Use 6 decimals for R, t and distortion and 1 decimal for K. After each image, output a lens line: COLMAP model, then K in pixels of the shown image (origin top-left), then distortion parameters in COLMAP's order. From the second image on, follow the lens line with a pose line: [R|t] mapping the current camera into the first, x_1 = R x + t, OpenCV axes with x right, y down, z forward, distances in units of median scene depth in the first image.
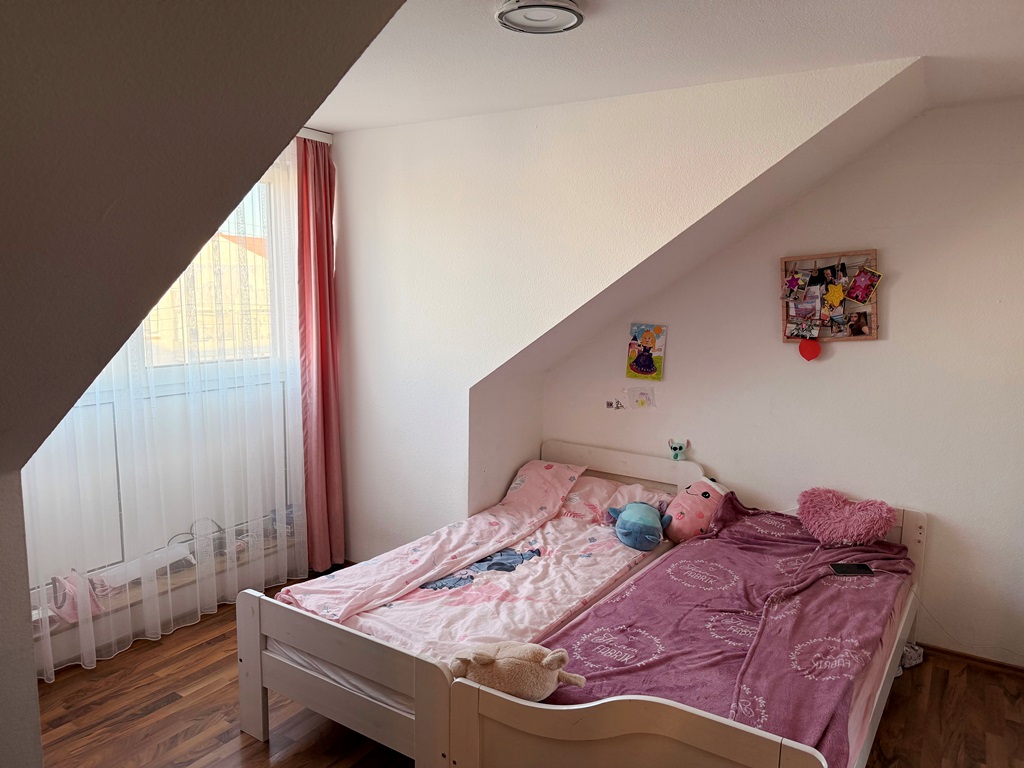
lens RADIAL K [[723.4, 0, 512.0], [0, 723.4, 384.0], [0, 0, 1]] dist [-0.000316, 0.000359]
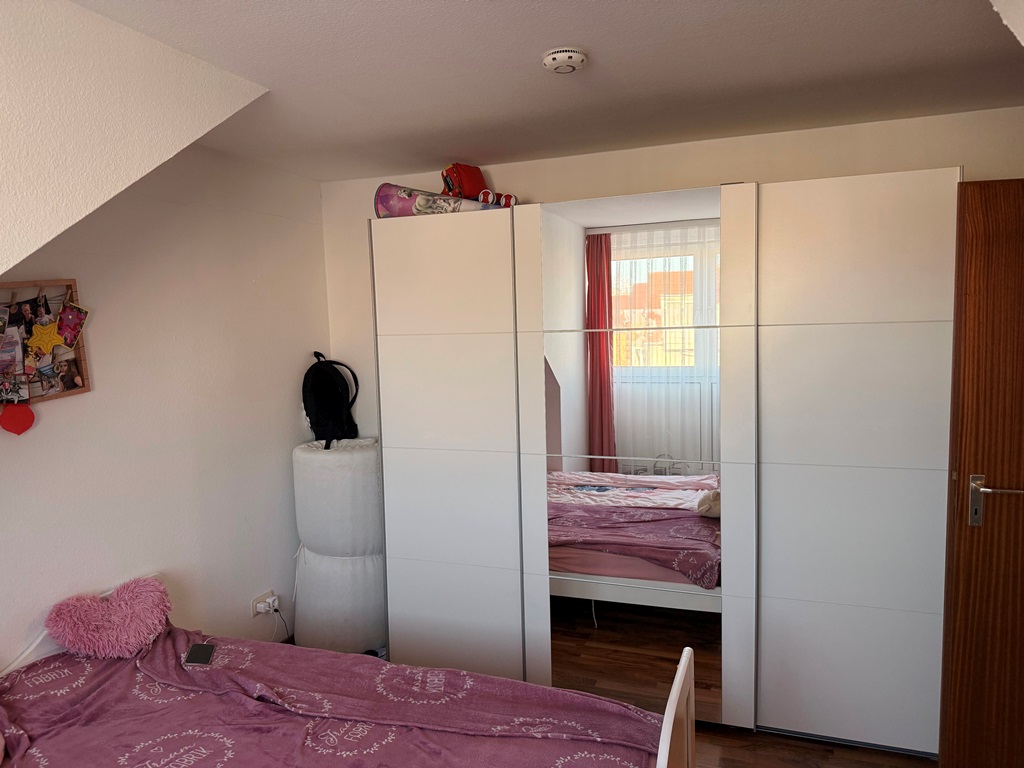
lens RADIAL K [[723.4, 0, 512.0], [0, 723.4, 384.0], [0, 0, 1]] dist [-0.000316, 0.000359]
pose [[-0.210281, -0.095435, 0.972972, -0.369753], [0.153970, 0.979571, 0.129359, -0.099332], [-0.965440, 0.177010, -0.191291, 0.686711]]
